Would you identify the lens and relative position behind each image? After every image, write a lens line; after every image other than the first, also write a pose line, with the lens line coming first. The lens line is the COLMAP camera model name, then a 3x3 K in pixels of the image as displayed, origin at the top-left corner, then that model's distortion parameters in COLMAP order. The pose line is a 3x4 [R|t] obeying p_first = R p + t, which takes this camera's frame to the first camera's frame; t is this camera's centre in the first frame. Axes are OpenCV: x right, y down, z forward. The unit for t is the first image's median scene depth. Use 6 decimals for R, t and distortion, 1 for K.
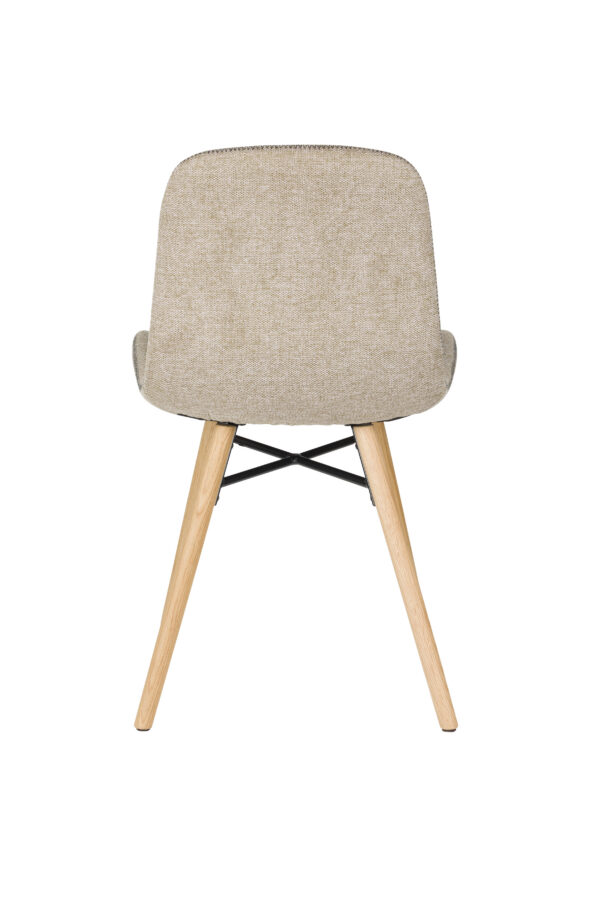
lens RADIAL K [[1324.2, 0, 300.0], [0, 1324.2, 450.0], [0, 0, 1]] dist [-0.029826, -0.040666]
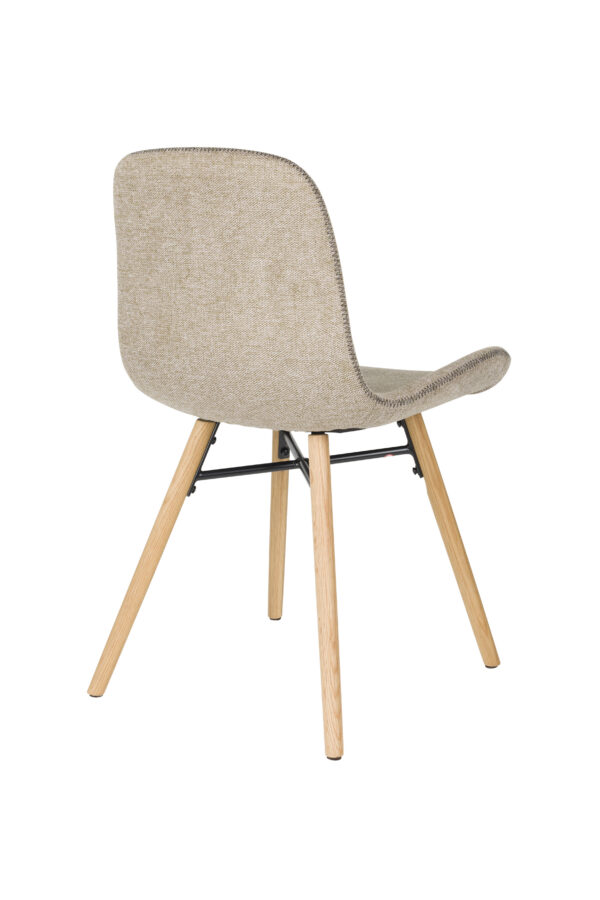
lens RADIAL K [[1324.2, 0, 300.0], [0, 1324.2, 450.0], [0, 0, 1]] dist [-0.029826, -0.040666]
pose [[0.887787, 0.110218, -0.446863, 0.529414], [-0.110198, 0.993566, 0.026128, -0.034806], [0.446867, 0.026047, 0.894221, 0.133284]]
